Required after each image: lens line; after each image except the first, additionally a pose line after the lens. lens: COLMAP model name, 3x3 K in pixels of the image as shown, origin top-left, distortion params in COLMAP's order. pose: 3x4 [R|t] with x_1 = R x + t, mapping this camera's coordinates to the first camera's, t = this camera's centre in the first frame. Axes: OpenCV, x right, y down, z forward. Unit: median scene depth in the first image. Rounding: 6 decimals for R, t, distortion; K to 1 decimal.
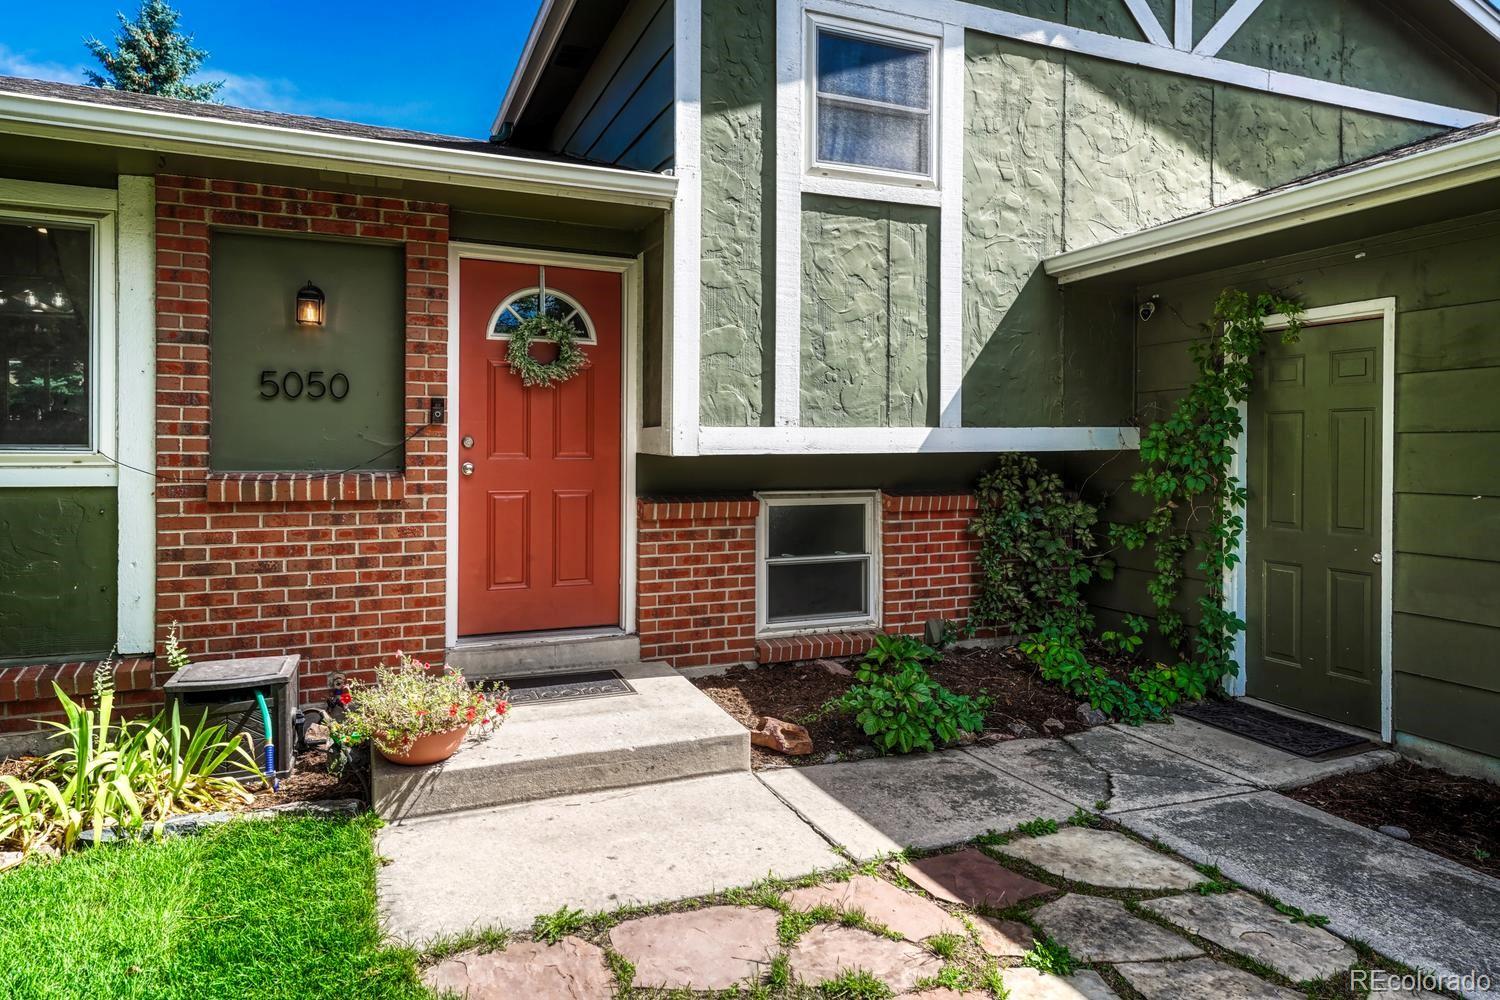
lens RADIAL K [[923.7, 0, 747.6], [0, 923.7, 458.5], [0, 0, 1]] dist [0.020707, -0.000815]
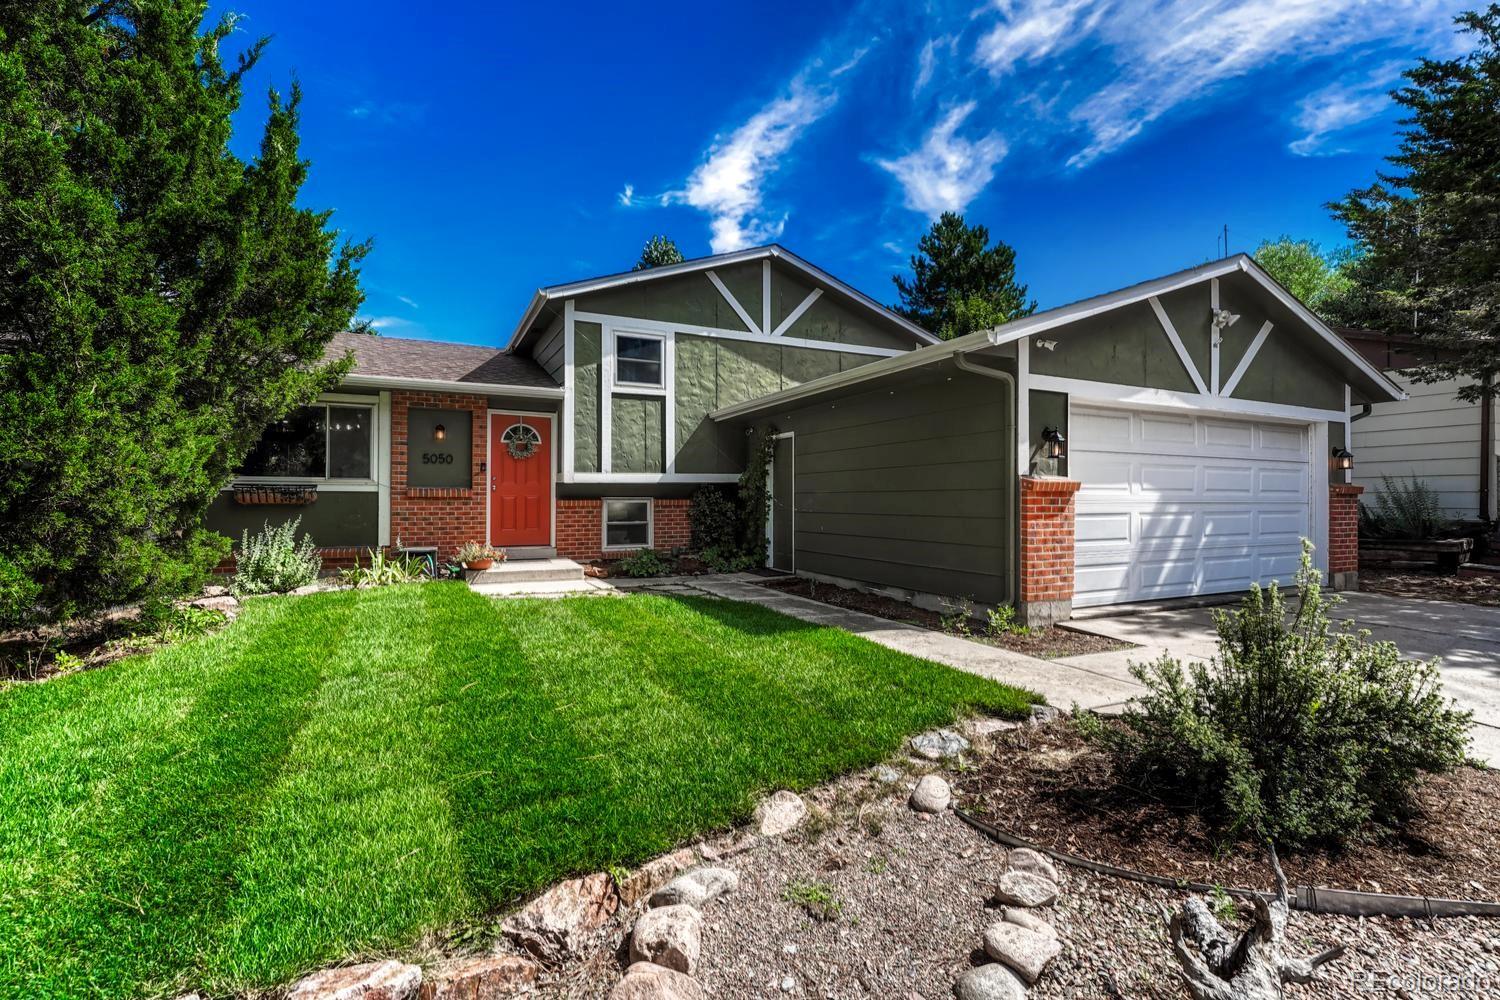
lens RADIAL K [[661.0, 0, 750.0], [0, 661.0, 500.0], [0, 0, 1]] dist [0.000279, -0.000039]
pose [[0.997305, -0.003438, 0.073286, 0.329290], [0.004258, 0.999930, -0.011032, 0.073038], [-0.073243, 0.011314, 0.997250, -1.068673]]
